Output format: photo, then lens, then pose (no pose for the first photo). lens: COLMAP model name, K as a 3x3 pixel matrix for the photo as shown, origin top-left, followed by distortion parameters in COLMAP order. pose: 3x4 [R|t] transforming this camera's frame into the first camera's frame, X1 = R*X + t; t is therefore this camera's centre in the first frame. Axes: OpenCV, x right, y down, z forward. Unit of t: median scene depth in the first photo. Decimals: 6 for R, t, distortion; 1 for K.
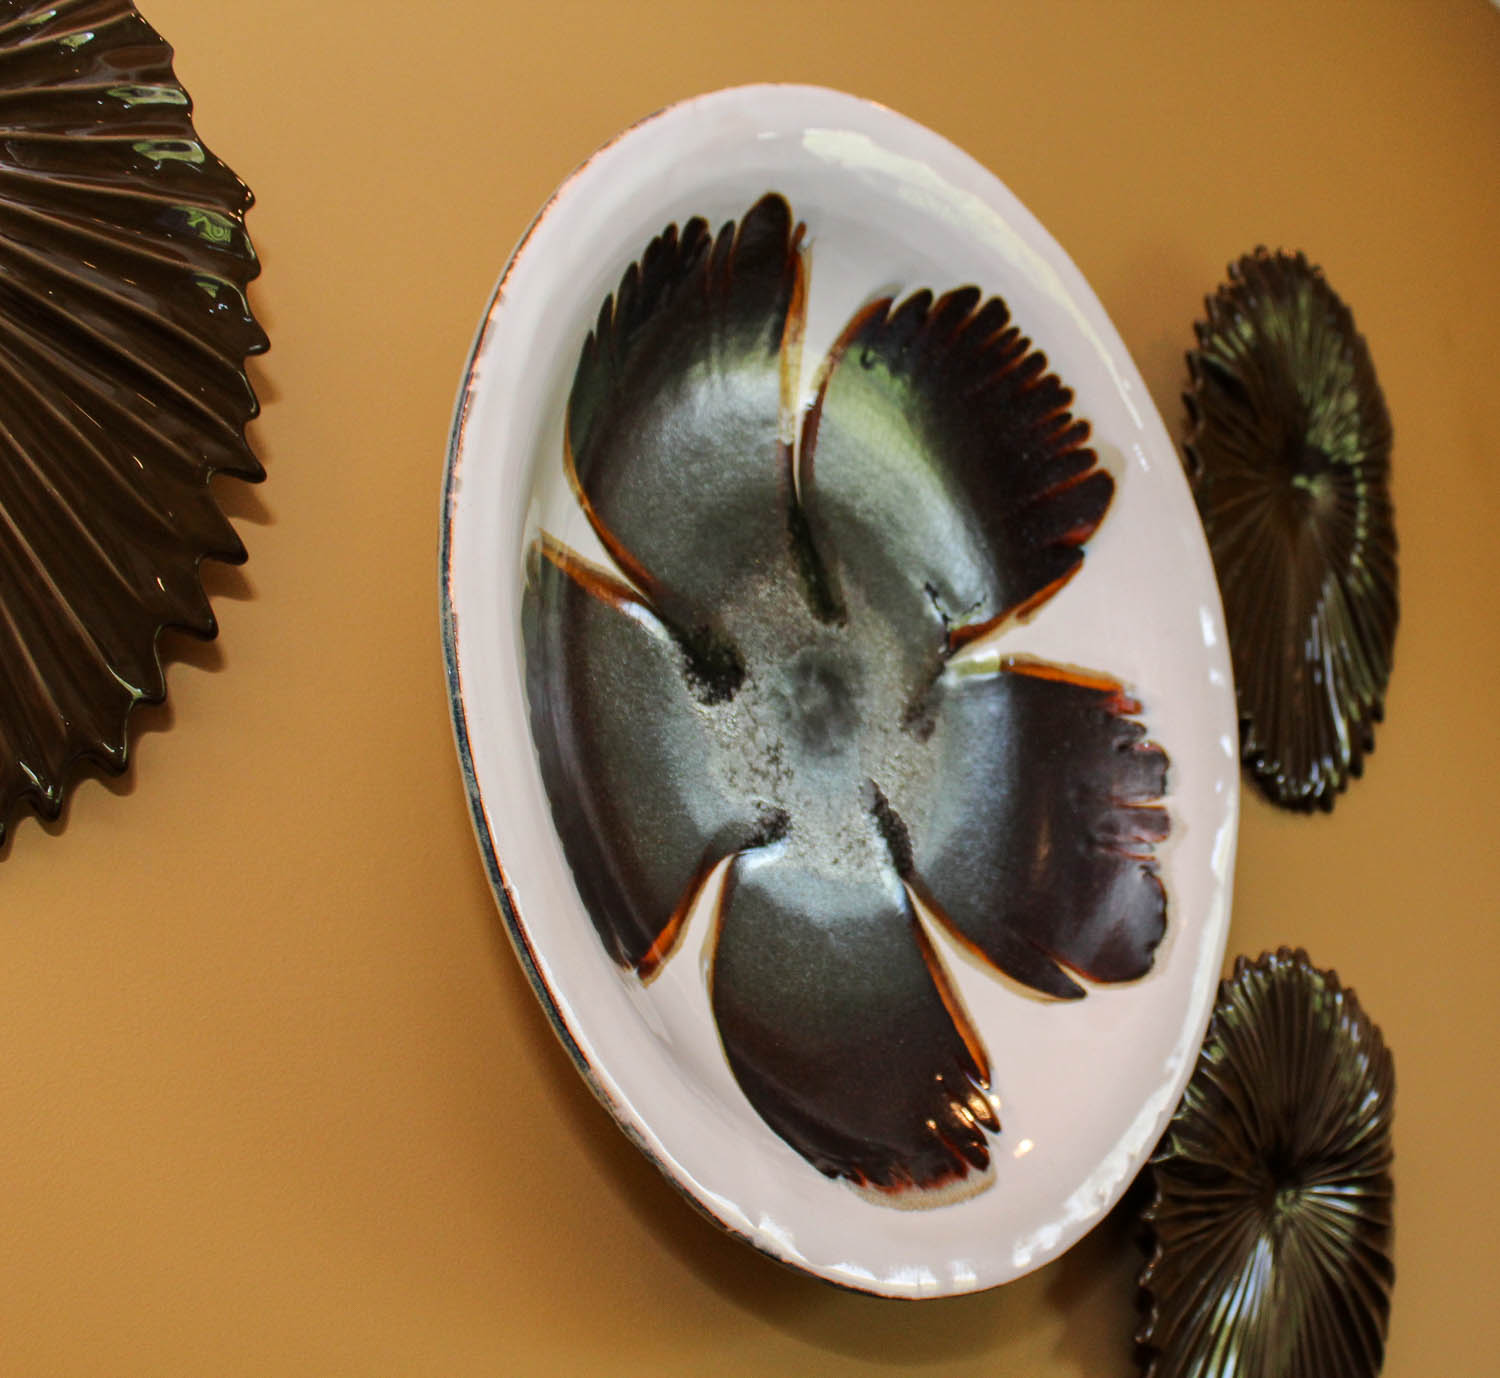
lens RADIAL K [[1849.0, 0, 759.0], [0, 1849.0, 702.4], [0, 0, 1]] dist [-0.082477, 0.000000]
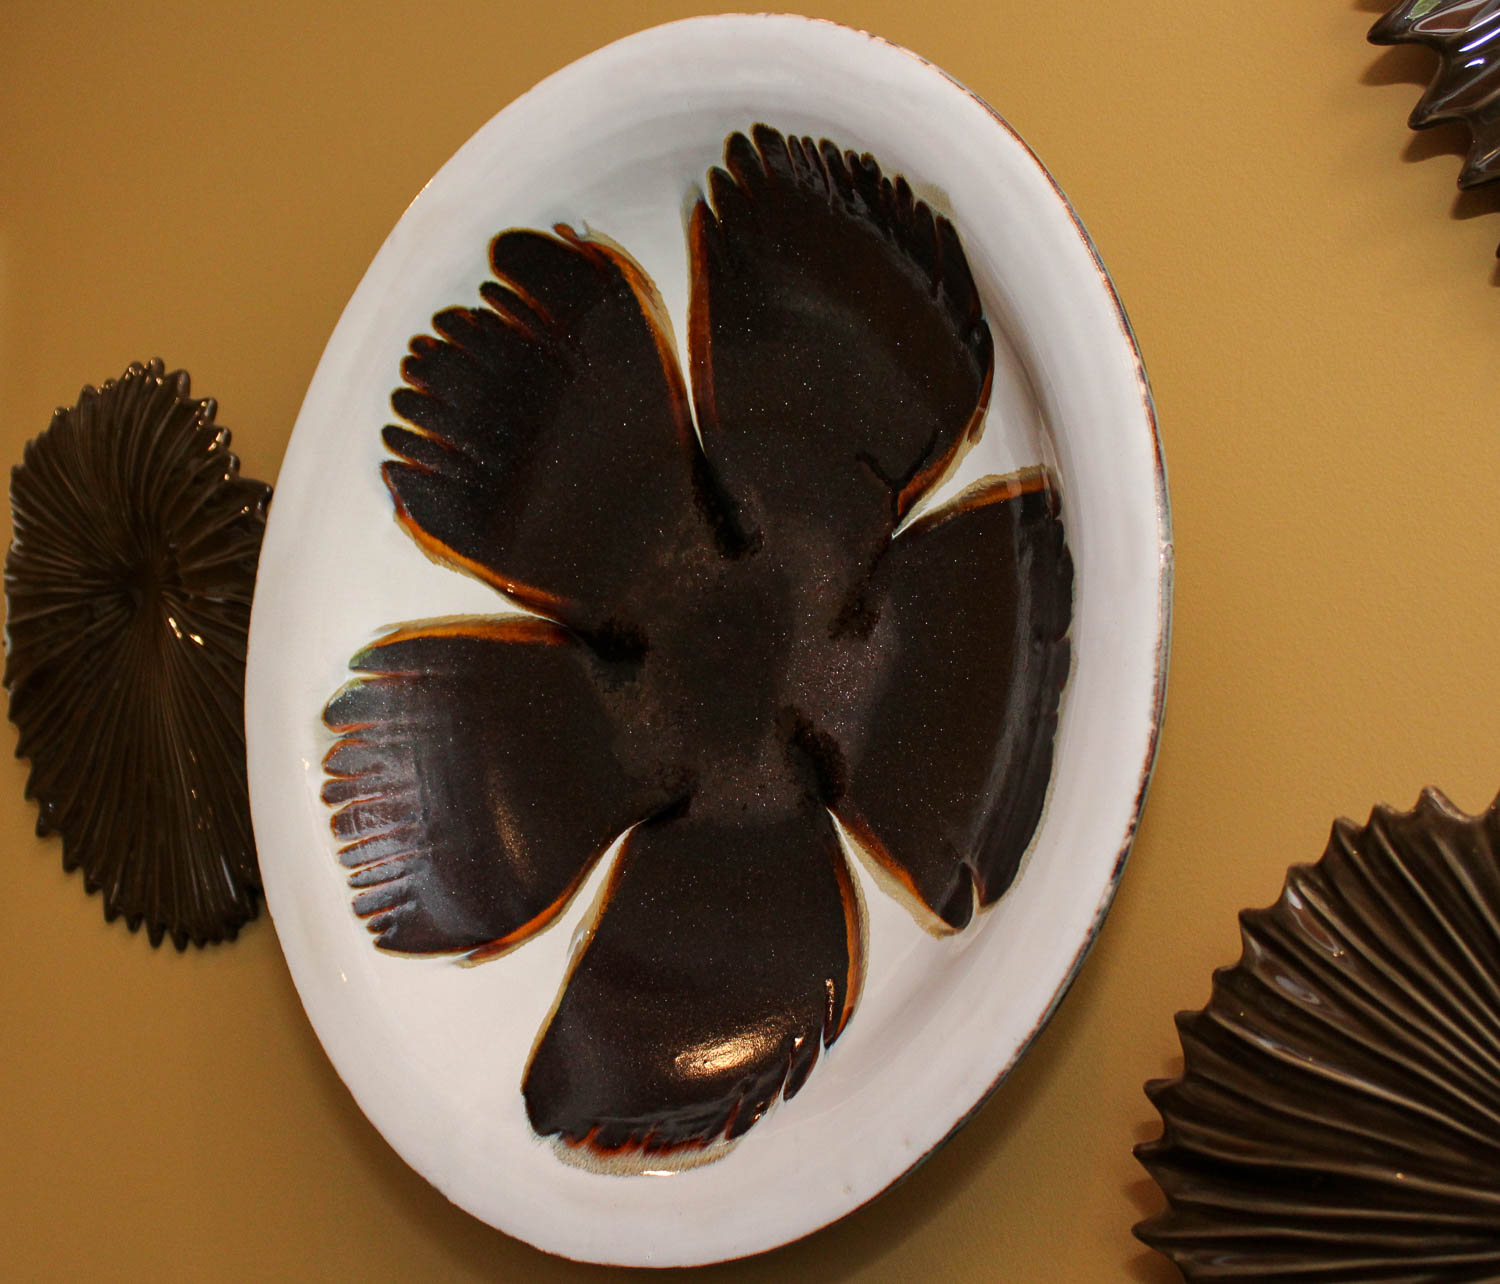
lens RADIAL K [[2086.8, 0, 752.2], [0, 2086.8, 636.3], [0, 0, 1]] dist [-0.074555, 0.000000]
pose [[0.044215, -0.181303, -0.982433, 1.270619], [0.231382, 0.958514, -0.166476, 0.206344], [0.971858, -0.219957, 0.084331, 1.057271]]
